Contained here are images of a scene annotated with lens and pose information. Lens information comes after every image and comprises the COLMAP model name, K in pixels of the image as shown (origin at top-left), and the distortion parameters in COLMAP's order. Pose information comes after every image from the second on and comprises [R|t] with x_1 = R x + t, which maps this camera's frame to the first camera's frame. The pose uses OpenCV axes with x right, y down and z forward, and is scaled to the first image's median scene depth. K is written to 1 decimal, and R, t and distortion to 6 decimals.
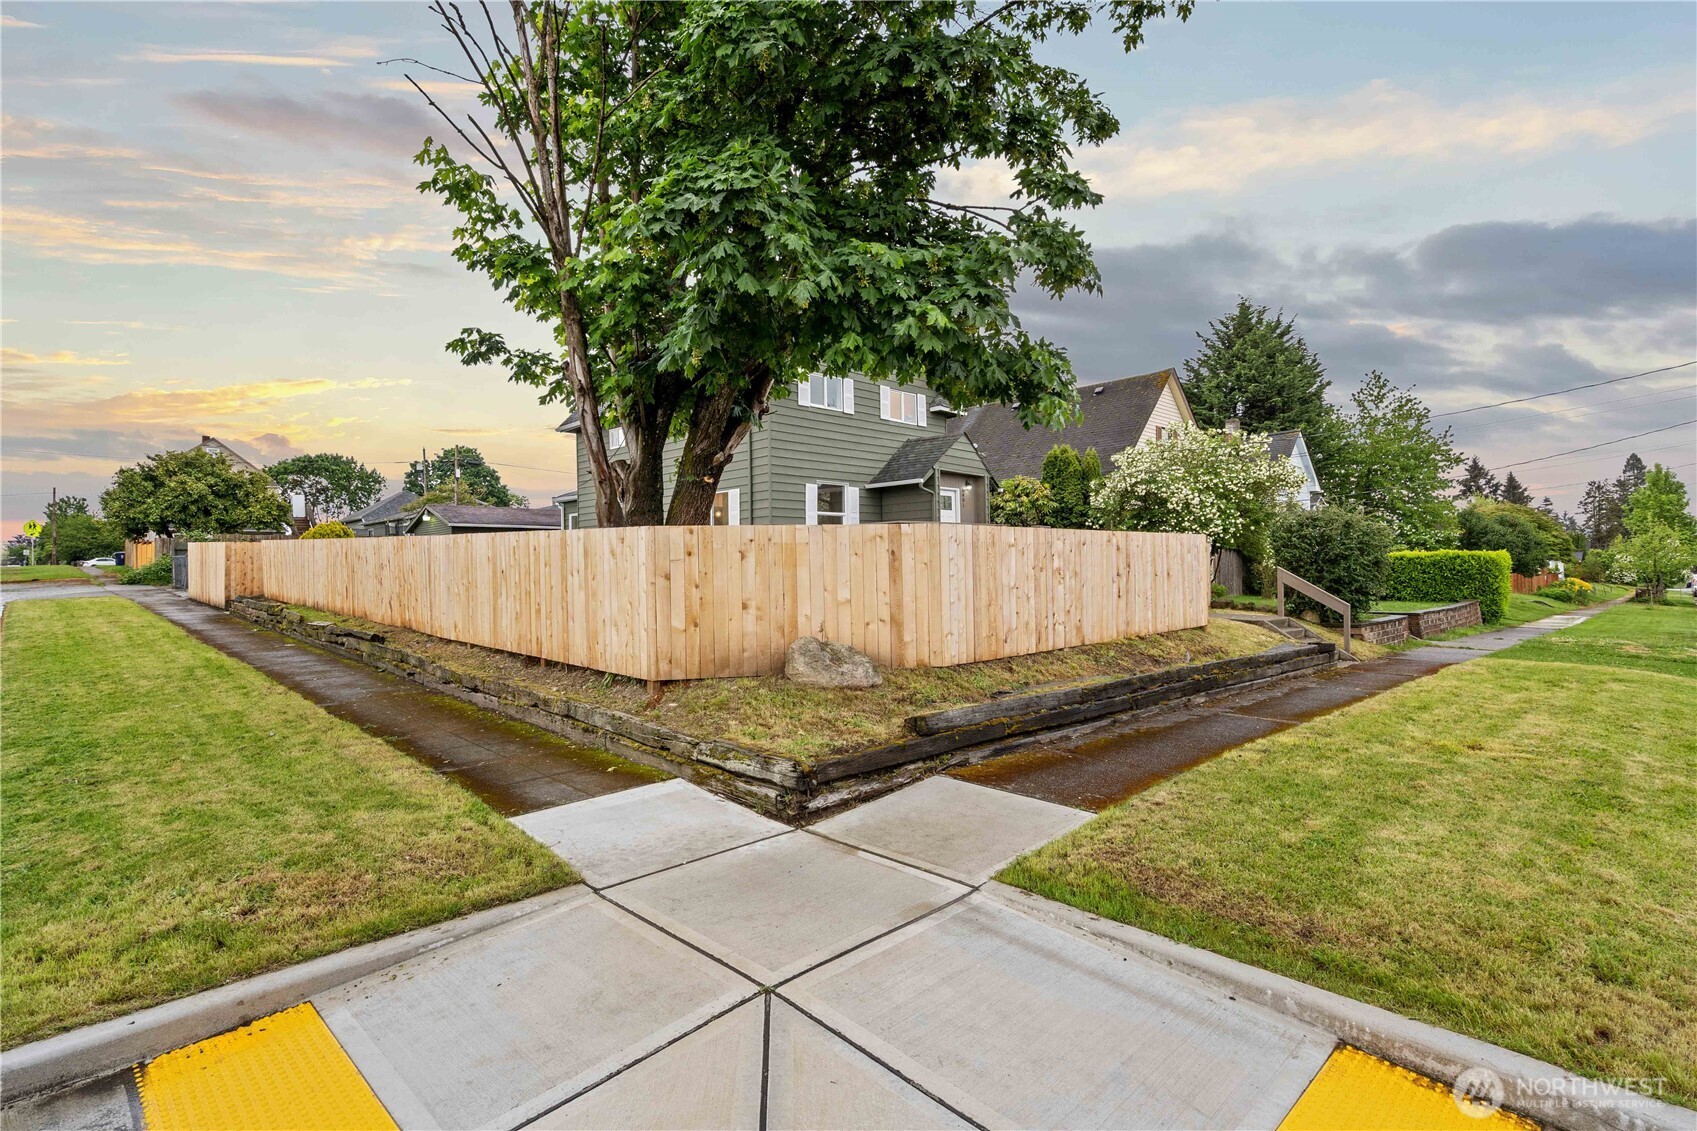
lens RADIAL K [[810.8, 0, 848.5], [0, 810.8, 565.5], [0, 0, 1]] dist [0.000971, 0.000124]
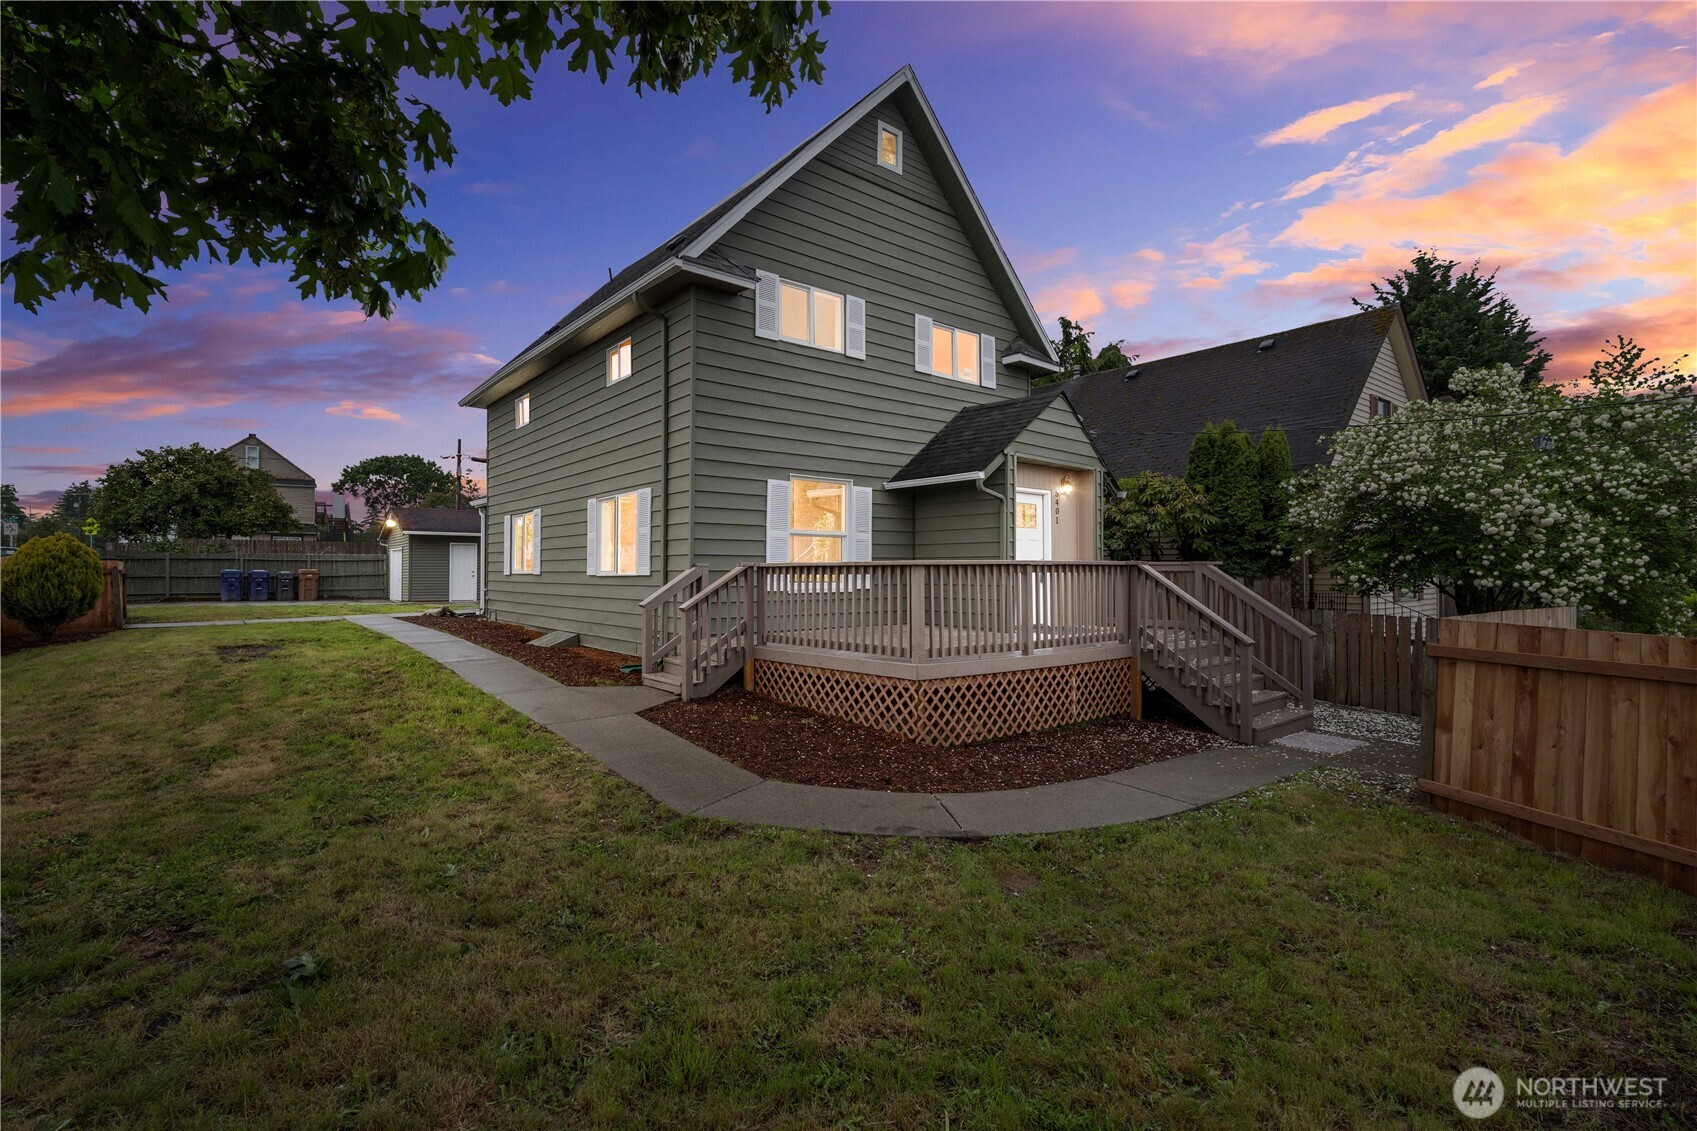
lens RADIAL K [[793.5, 0, 848.5], [0, 793.5, 565.5], [0, 0, 1]] dist [-0.000357, -0.000055]
pose [[0.994526, 0.016437, -0.103184, 0.049356], [-0.016731, 0.999858, -0.001978, -0.036087], [0.103137, 0.003693, 0.994660, 0.398087]]
